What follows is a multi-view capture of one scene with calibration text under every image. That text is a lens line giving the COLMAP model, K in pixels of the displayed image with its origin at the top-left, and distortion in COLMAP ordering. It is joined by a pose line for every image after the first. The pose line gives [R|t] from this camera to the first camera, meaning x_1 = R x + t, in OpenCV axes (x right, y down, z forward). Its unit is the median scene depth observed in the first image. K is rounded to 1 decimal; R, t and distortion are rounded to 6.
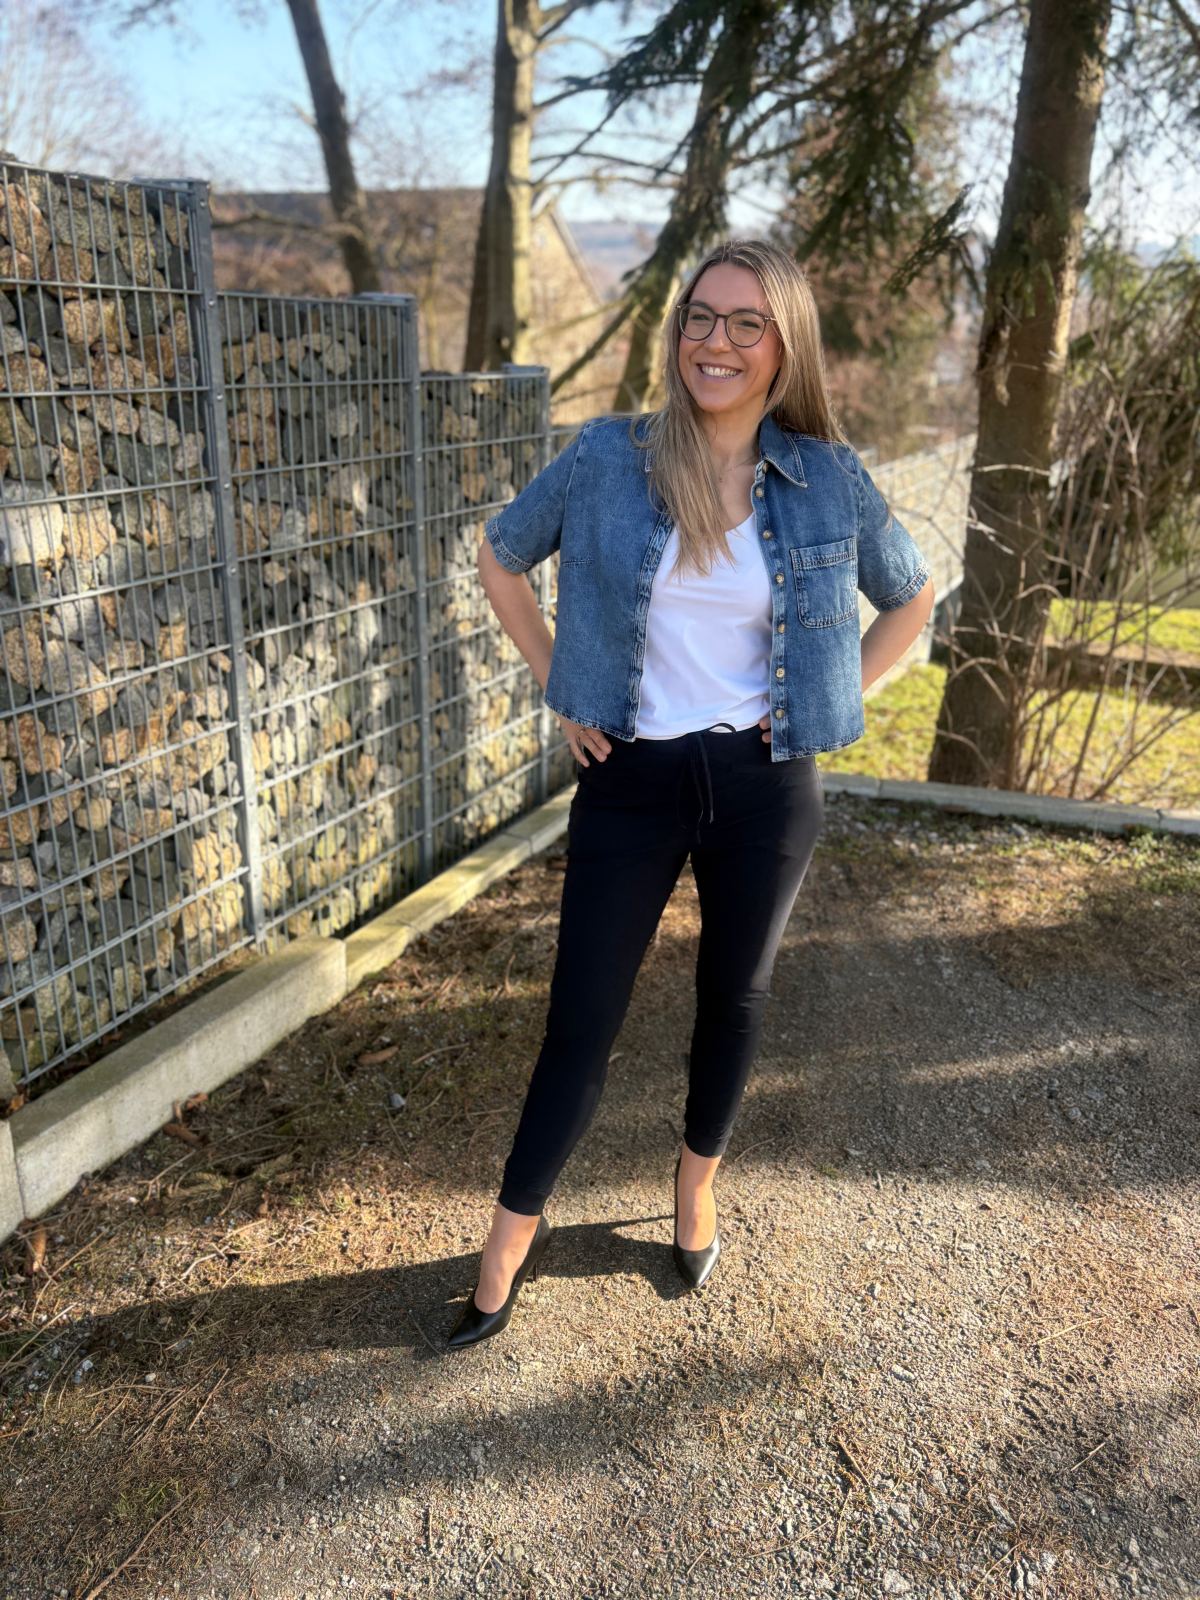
lens RADIAL K [[1211.4, 0, 613.2], [0, 1211.4, 795.6], [0, 0, 1]] dist [0.036046, -0.035251]
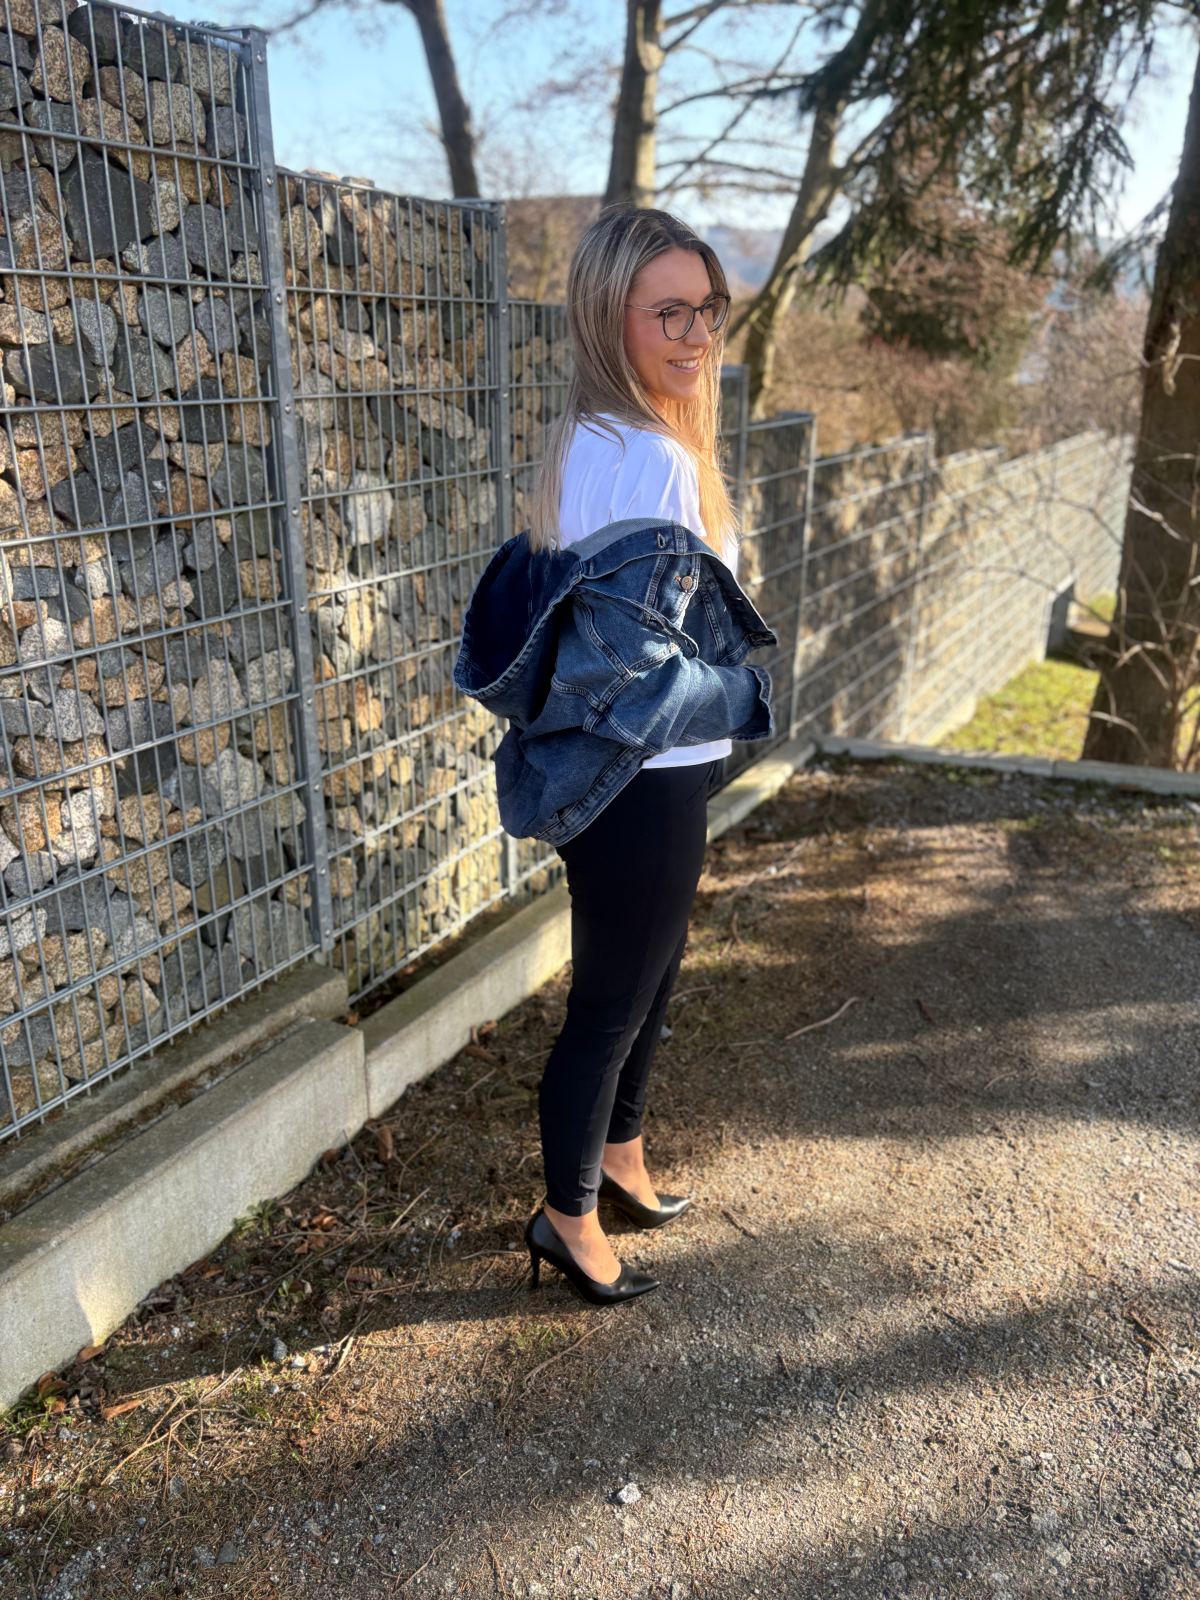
lens RADIAL K [[1211.4, 0, 613.5], [0, 1211.4, 806.6], [0, 0, 1]] dist [0.036046, -0.035251]
pose [[0.998425, 0.005593, -0.055815, -0.157182], [-0.005401, 0.999979, 0.003588, 0.041012], [0.055834, -0.003281, 0.998435, -0.097506]]
